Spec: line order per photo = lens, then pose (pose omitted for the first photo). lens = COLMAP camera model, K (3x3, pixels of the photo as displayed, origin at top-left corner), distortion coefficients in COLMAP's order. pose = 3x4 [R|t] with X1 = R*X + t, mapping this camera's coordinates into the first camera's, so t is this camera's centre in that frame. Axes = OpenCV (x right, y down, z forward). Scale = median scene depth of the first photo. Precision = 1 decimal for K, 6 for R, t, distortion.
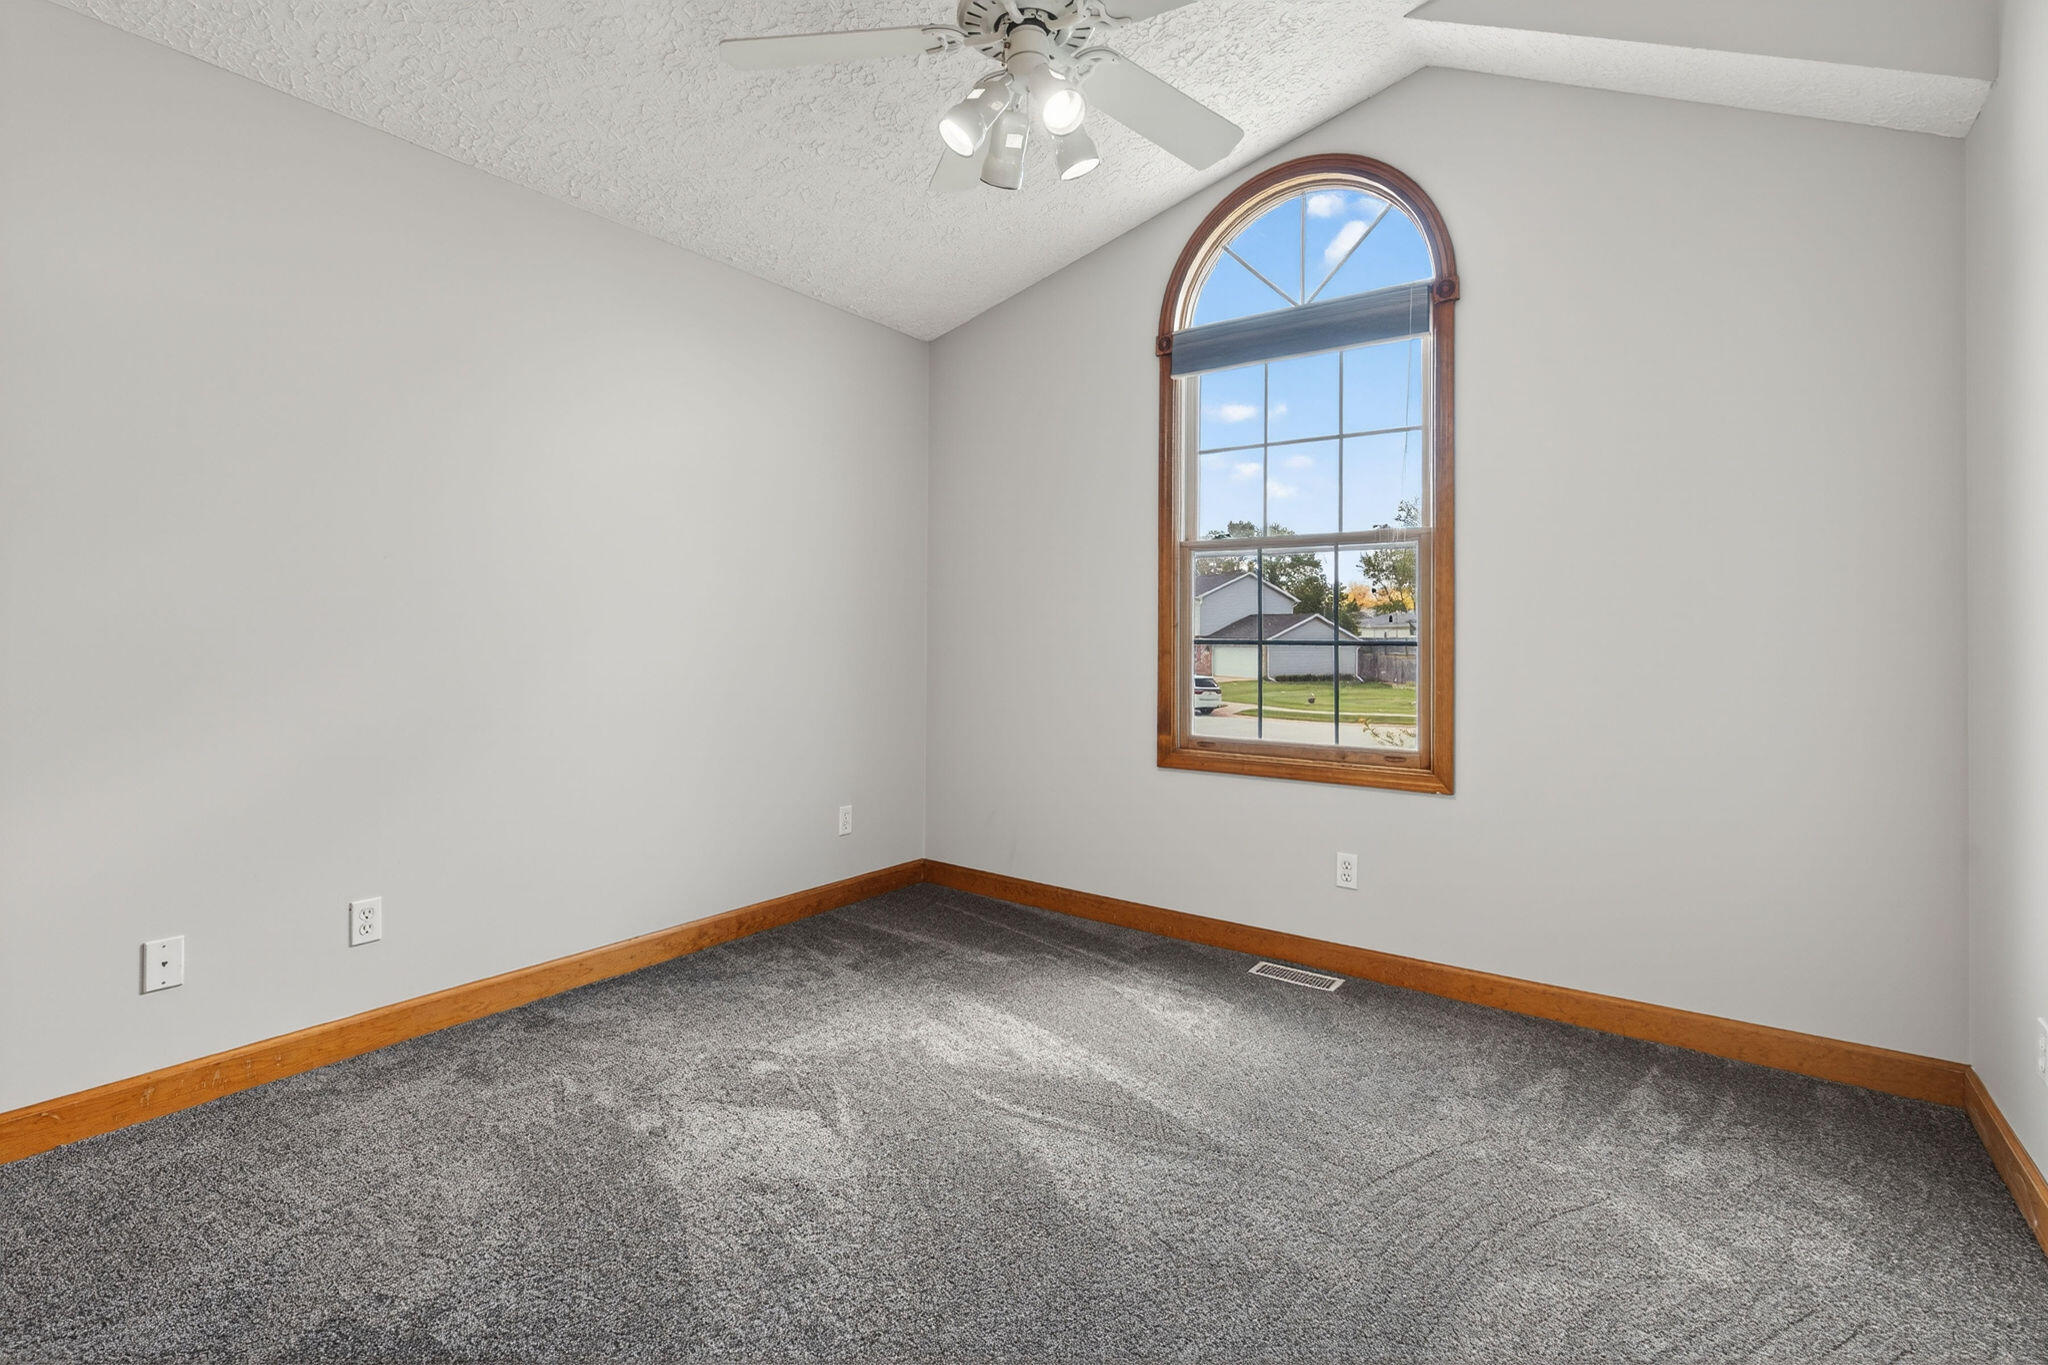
lens RADIAL K [[915.3, 0, 1024.0], [0, 915.3, 682.5], [0, 0, 1]] dist [-0.000783, 0.000934]
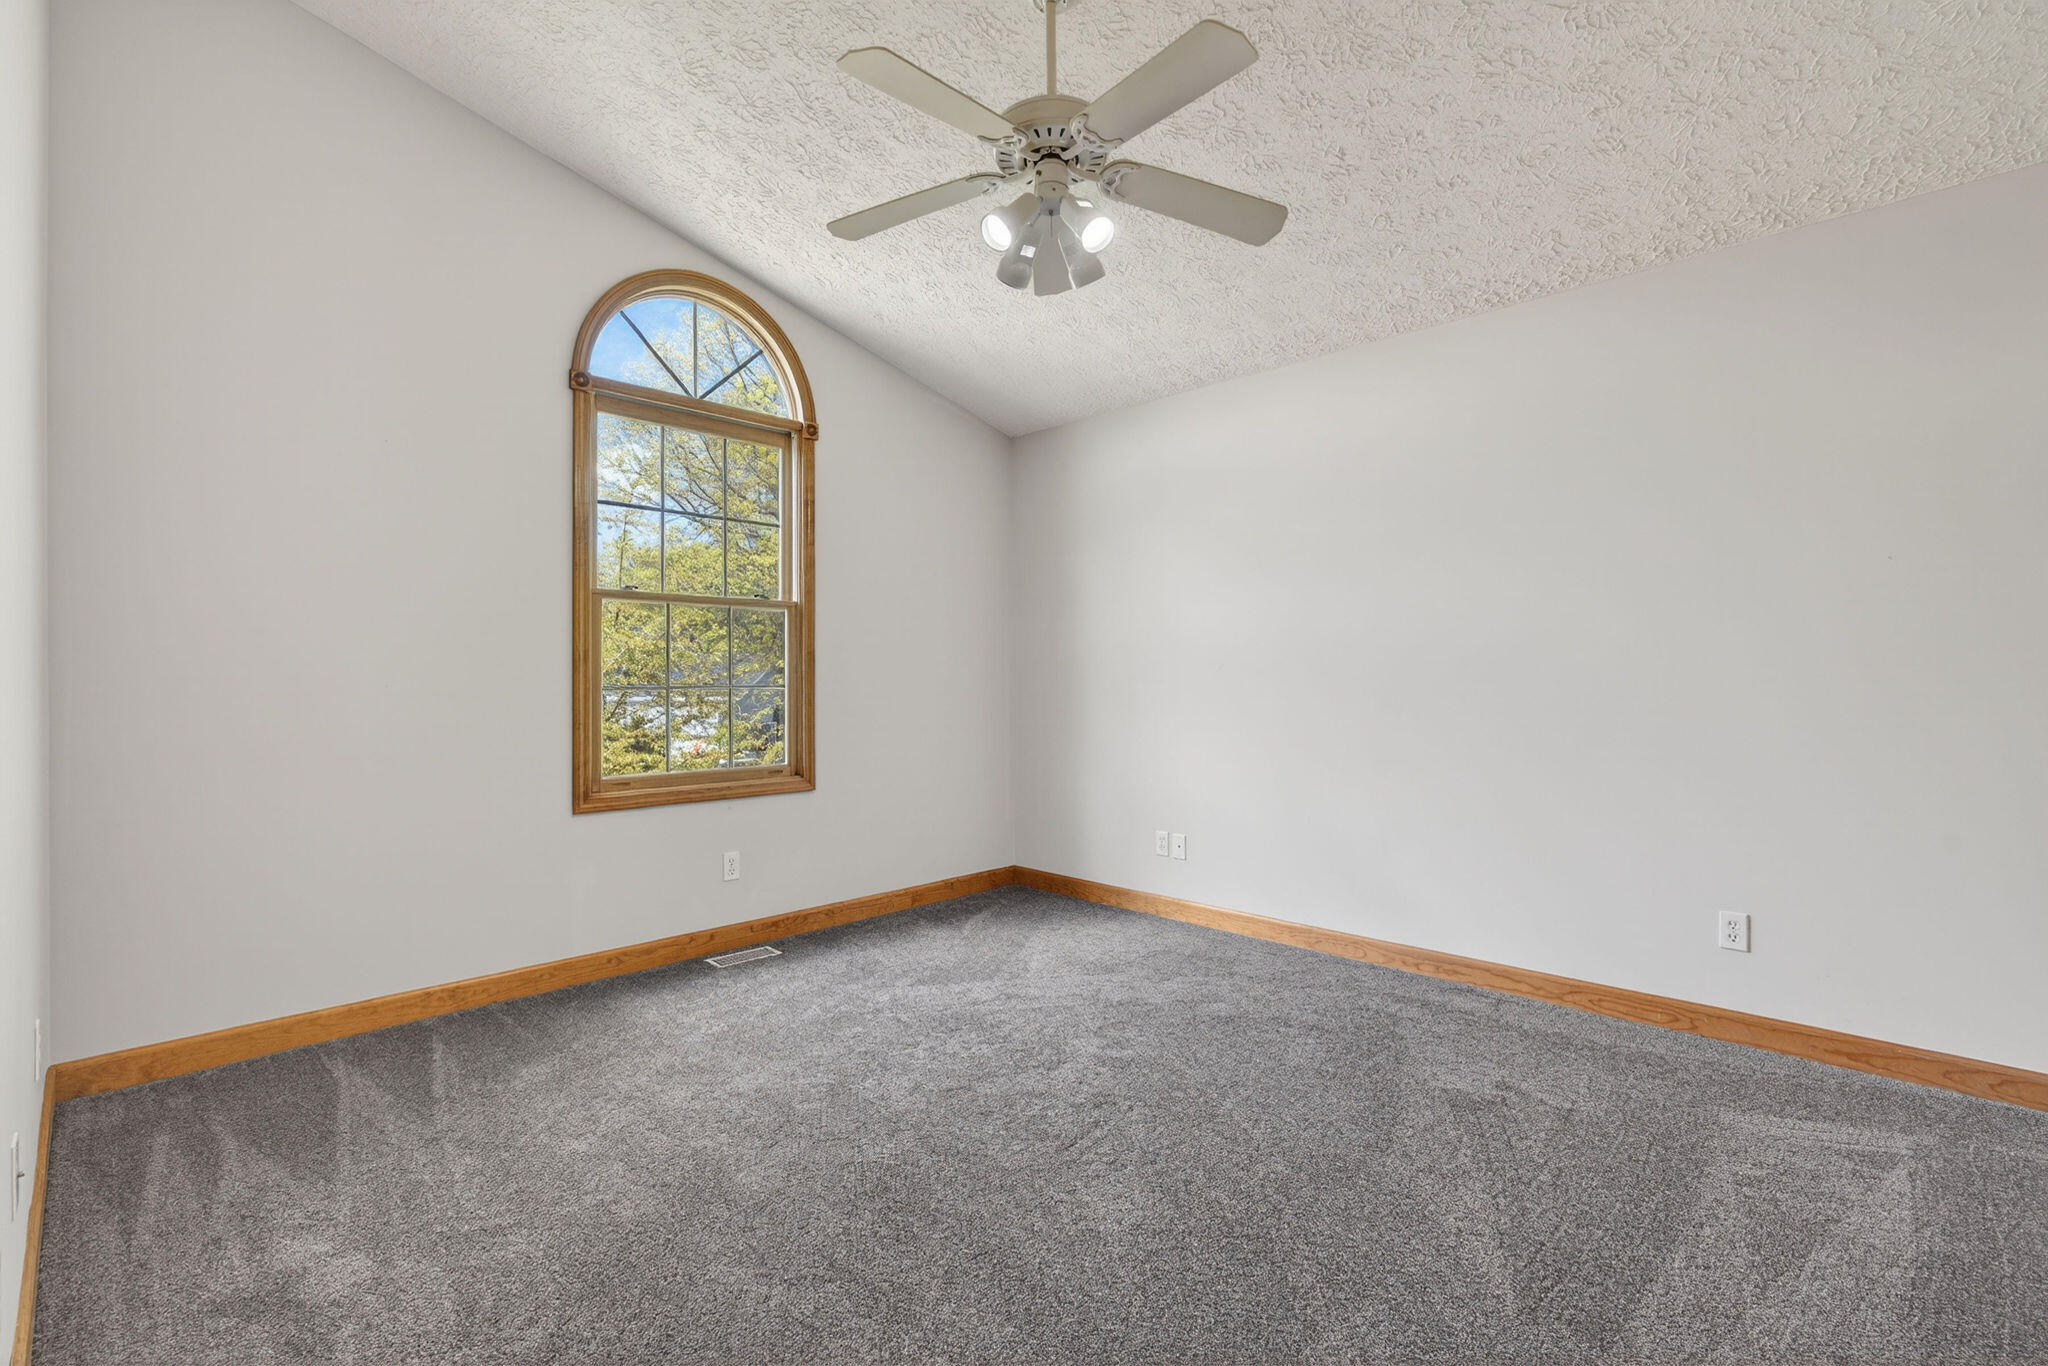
lens RADIAL K [[915.3, 0, 1024.0], [0, 915.3, 683.0], [0, 0, 1]] dist [-0.000783, 0.000934]
pose [[0.171854, -0.020478, 0.984910, -0.746655], [0.040058, 0.999102, 0.013784, -0.039090], [-0.984308, 0.037085, 0.172520, 0.374013]]
